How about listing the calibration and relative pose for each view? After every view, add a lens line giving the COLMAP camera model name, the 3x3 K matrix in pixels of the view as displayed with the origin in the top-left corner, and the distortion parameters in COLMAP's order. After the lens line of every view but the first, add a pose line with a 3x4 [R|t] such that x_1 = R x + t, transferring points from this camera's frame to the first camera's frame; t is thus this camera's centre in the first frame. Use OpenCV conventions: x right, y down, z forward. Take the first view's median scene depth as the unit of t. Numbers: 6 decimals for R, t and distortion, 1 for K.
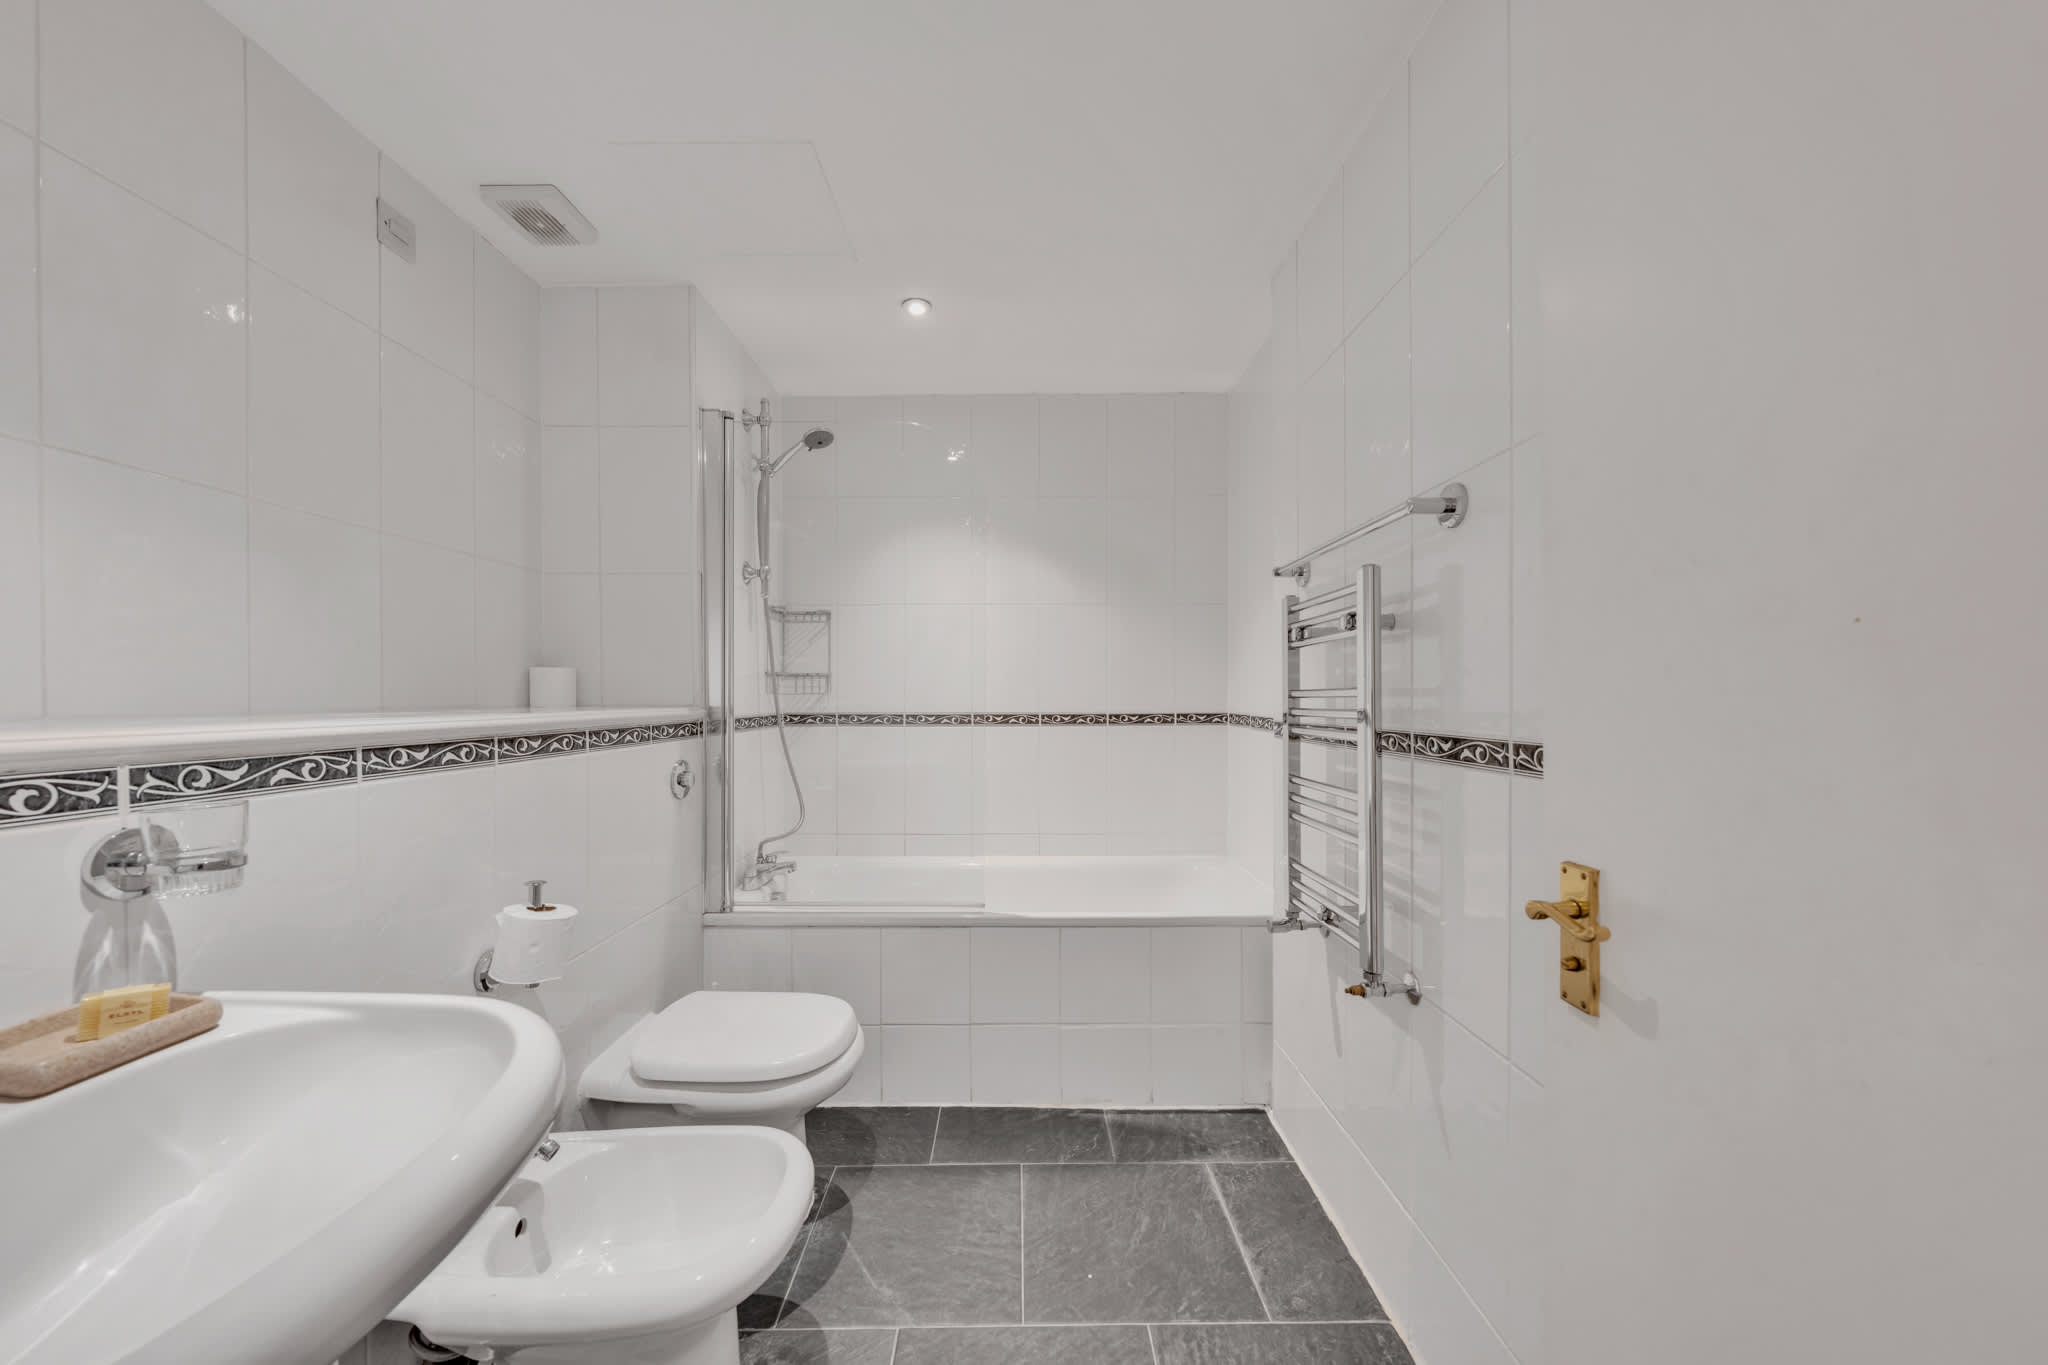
lens RADIAL K [[714.8, 0, 1027.3], [0, 714.8, 689.1], [0, 0, 1]] dist [-0.001238, -0.000064]
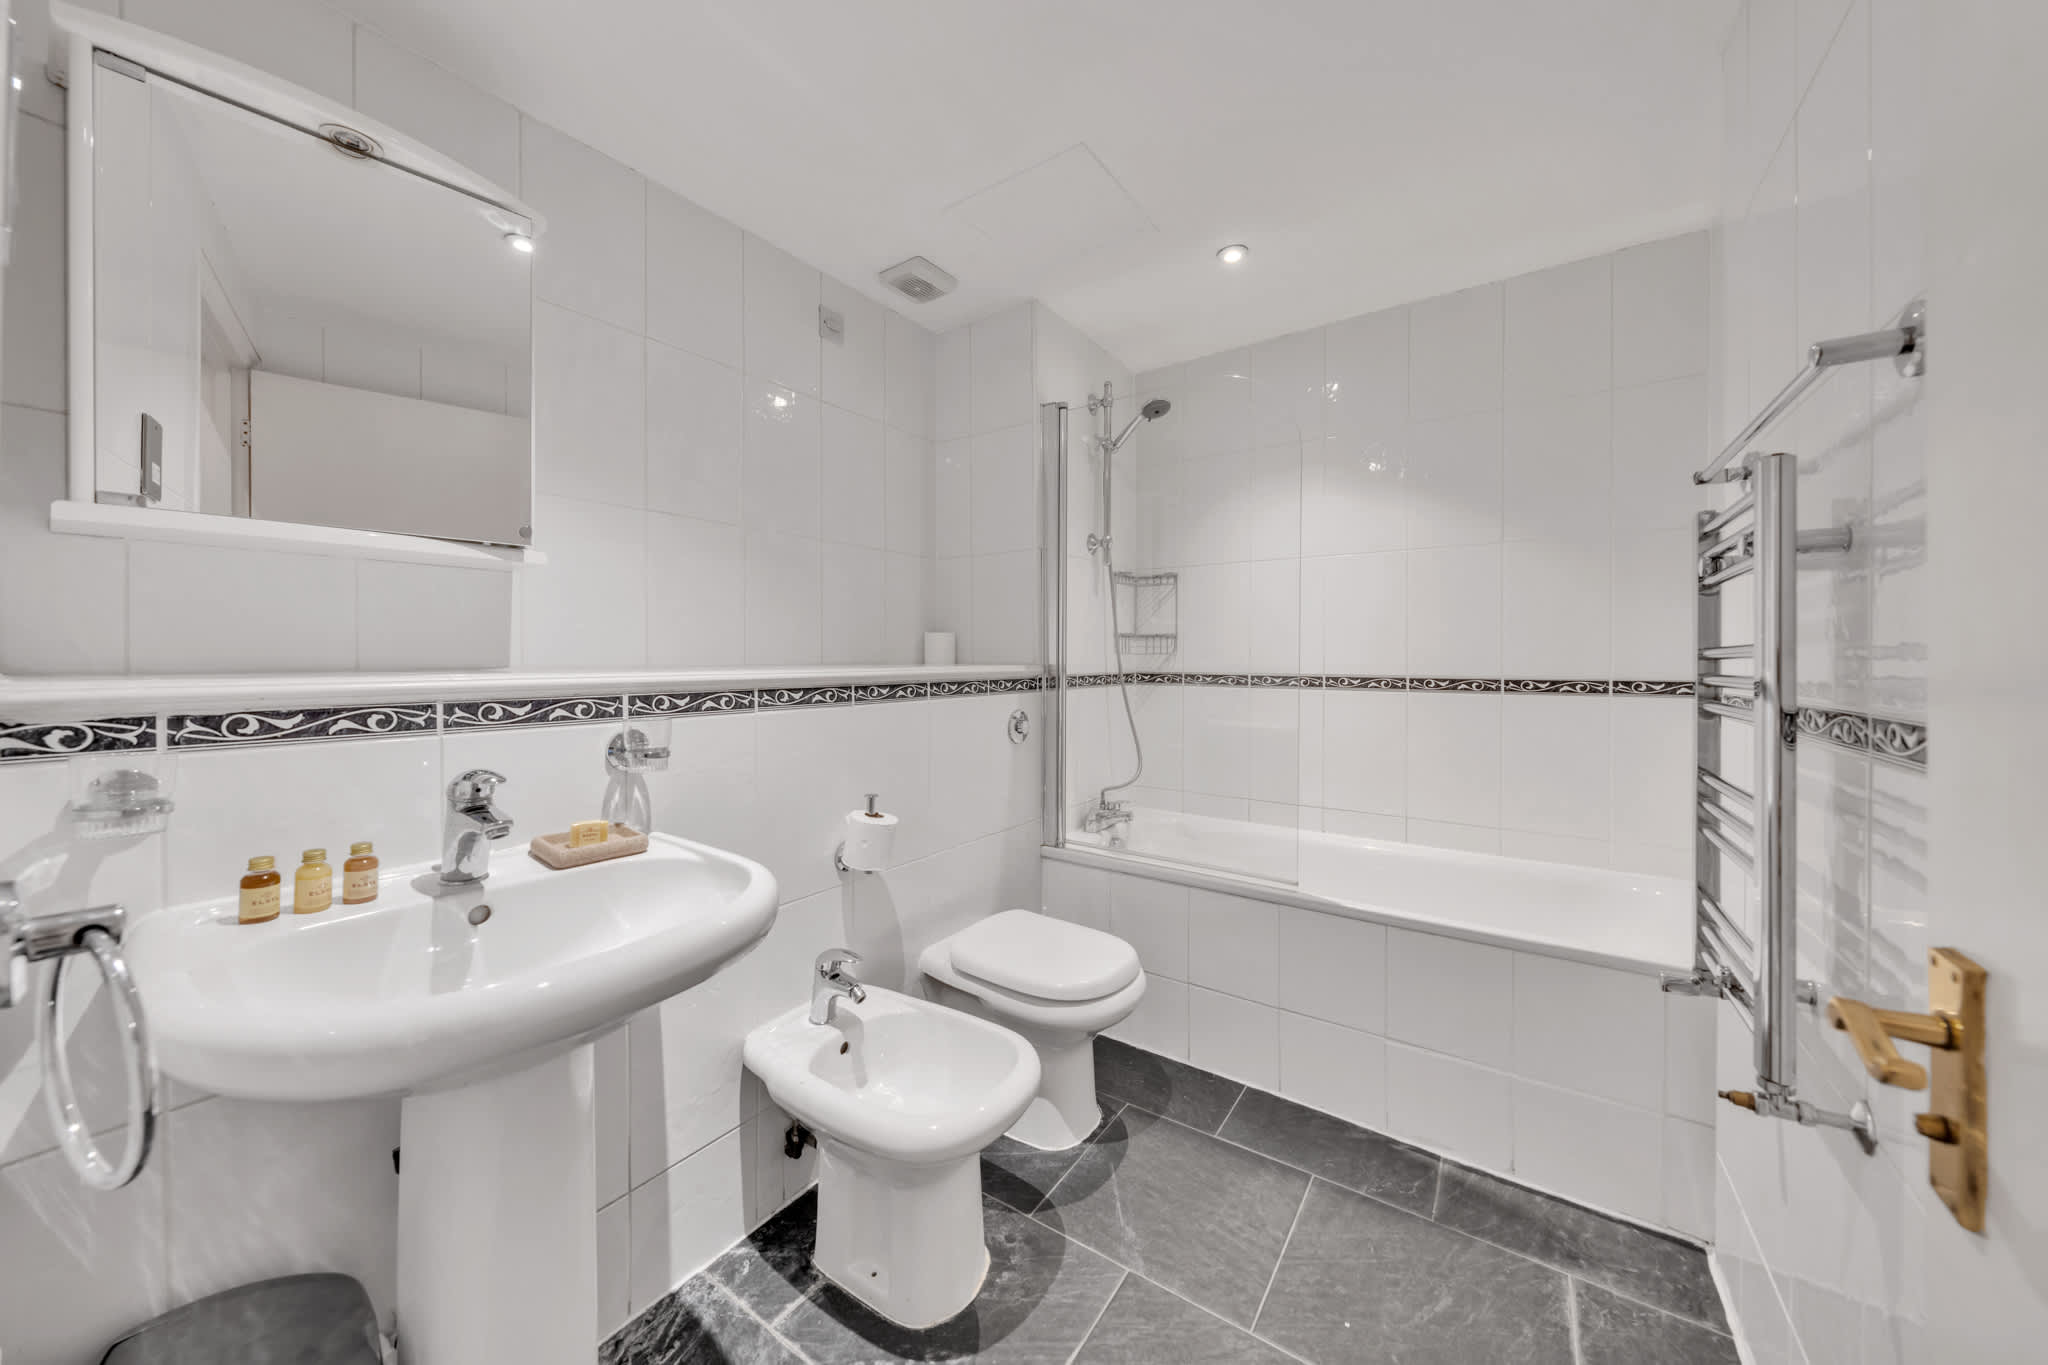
lens RADIAL K [[716.6, 0, 1026.6], [0, 716.6, 650.2], [0, 0, 1]] dist [-0.000368, -0.000256]
pose [[0.819923, -0.002338, -0.572468, 0.226633], [0.002617, 0.999997, -0.000336, 0.001906], [0.572467, -0.001223, 0.819927, 0.055238]]
